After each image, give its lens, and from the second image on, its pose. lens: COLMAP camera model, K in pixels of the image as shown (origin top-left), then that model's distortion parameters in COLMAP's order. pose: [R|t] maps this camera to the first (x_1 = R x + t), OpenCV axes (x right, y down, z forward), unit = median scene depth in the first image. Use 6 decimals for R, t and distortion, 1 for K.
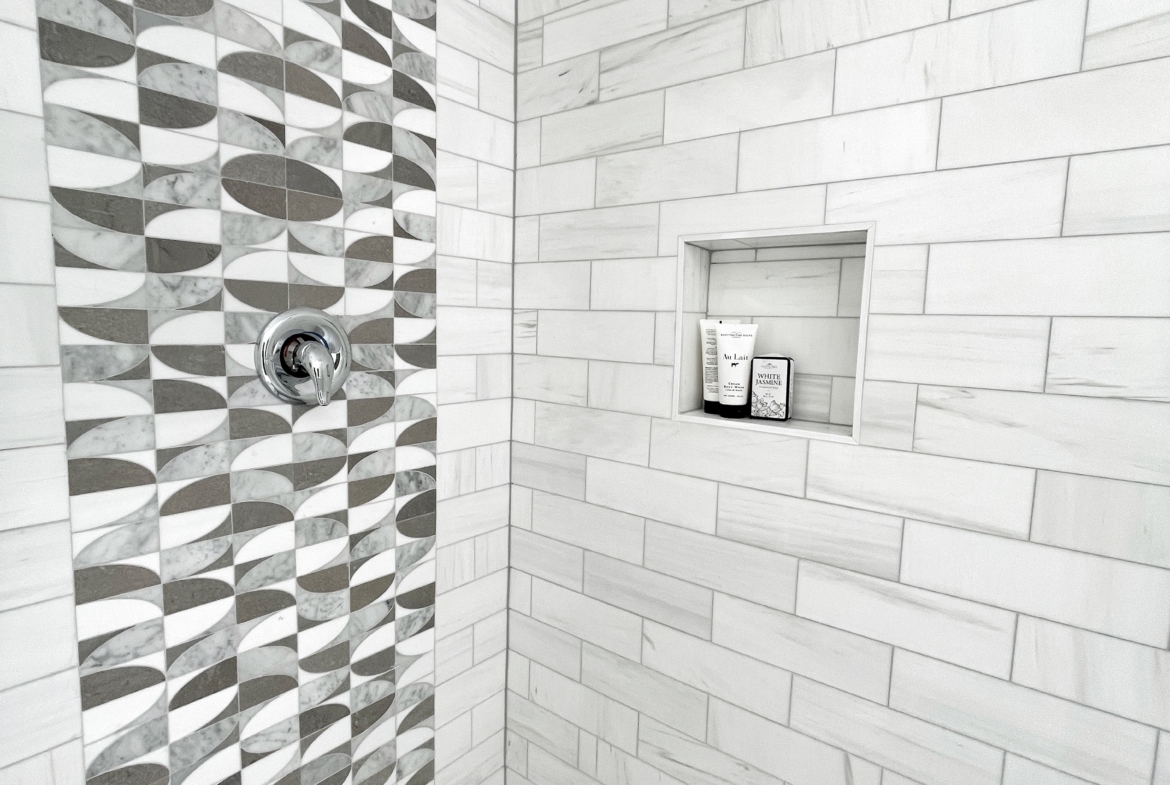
lens RADIAL K [[630.2, 0, 580.7], [0, 630.2, 388.5], [0, 0, 1]] dist [-0.015057, 0.009123]
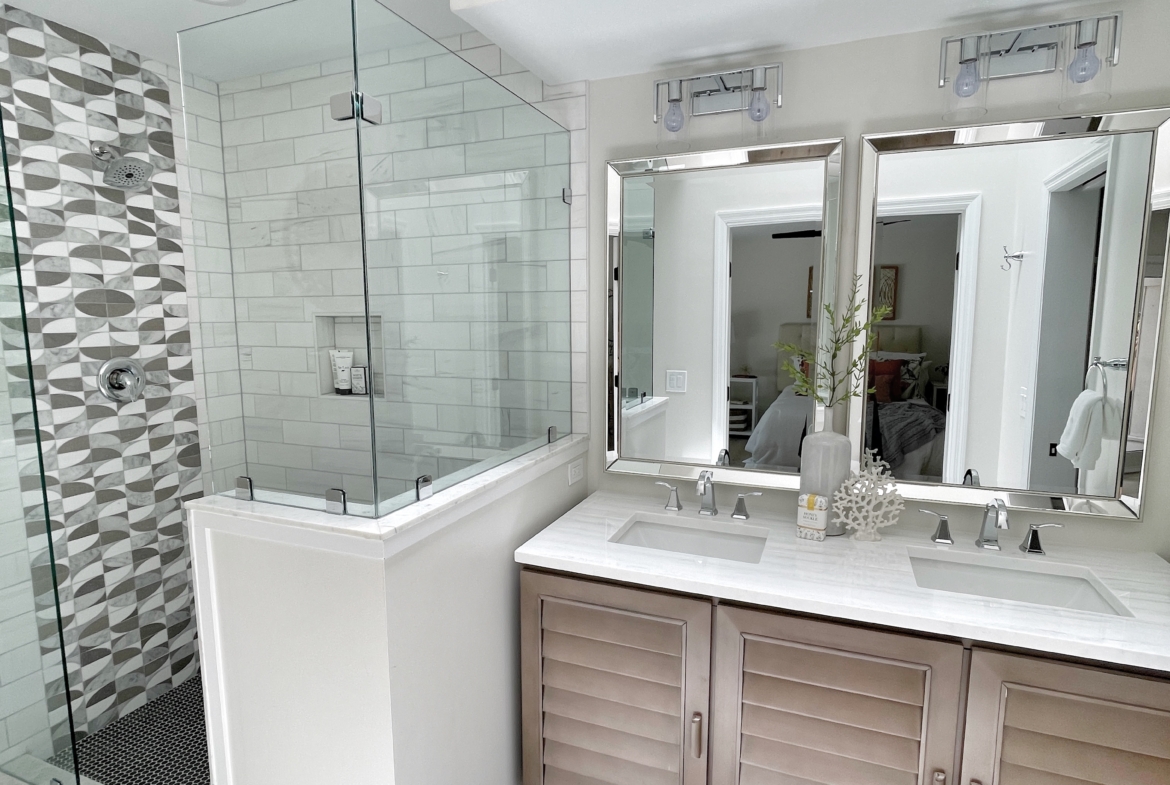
lens RADIAL K [[630.2, 0, 583.5], [0, 630.2, 393.4], [0, 0, 1]] dist [-0.015057, 0.009123]
pose [[0.956554, -0.068954, 0.283285, 0.445131], [0.062283, 0.997529, 0.032498, 0.023681], [-0.284826, -0.013442, 0.958485, -1.452514]]
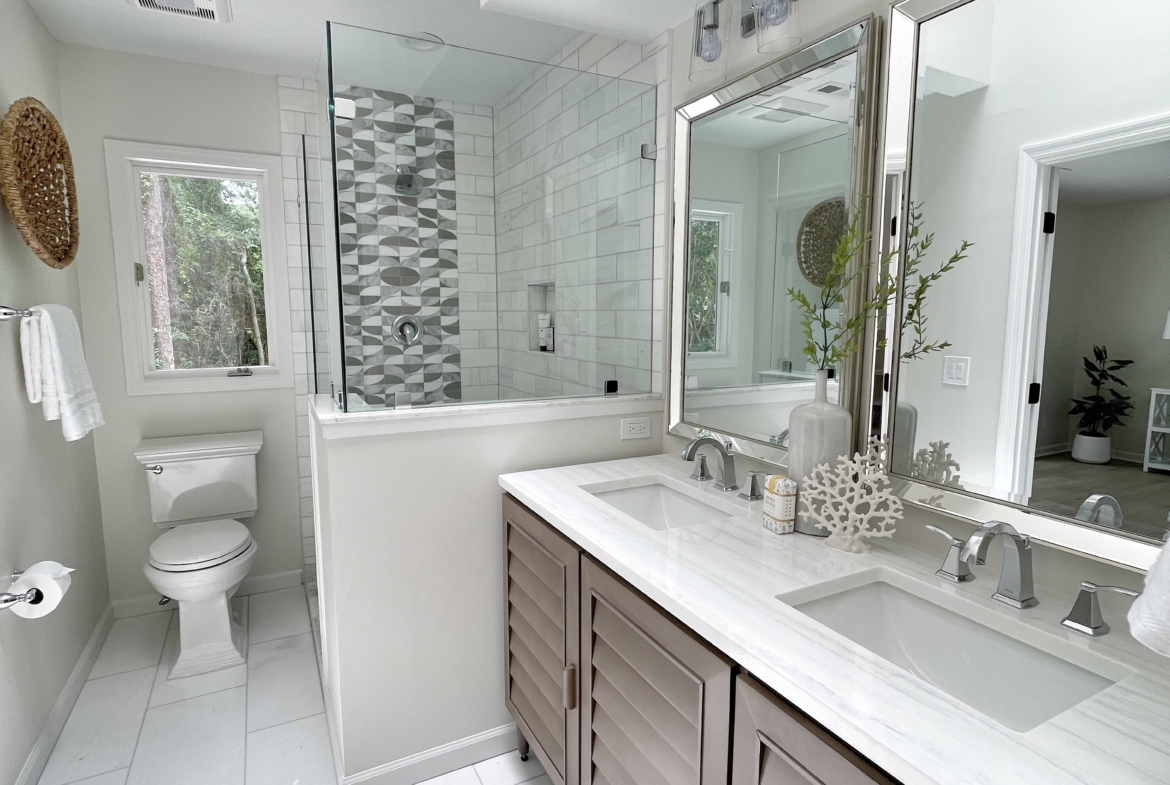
lens RADIAL K [[630.2, 0, 589.2], [0, 630.2, 395.0], [0, 0, 1]] dist [-0.015057, 0.009123]
pose [[0.915147, 0.025175, -0.402335, 1.584115], [-0.017191, 0.999577, 0.023443, 0.176732], [0.402755, -0.014538, 0.915193, -1.428380]]
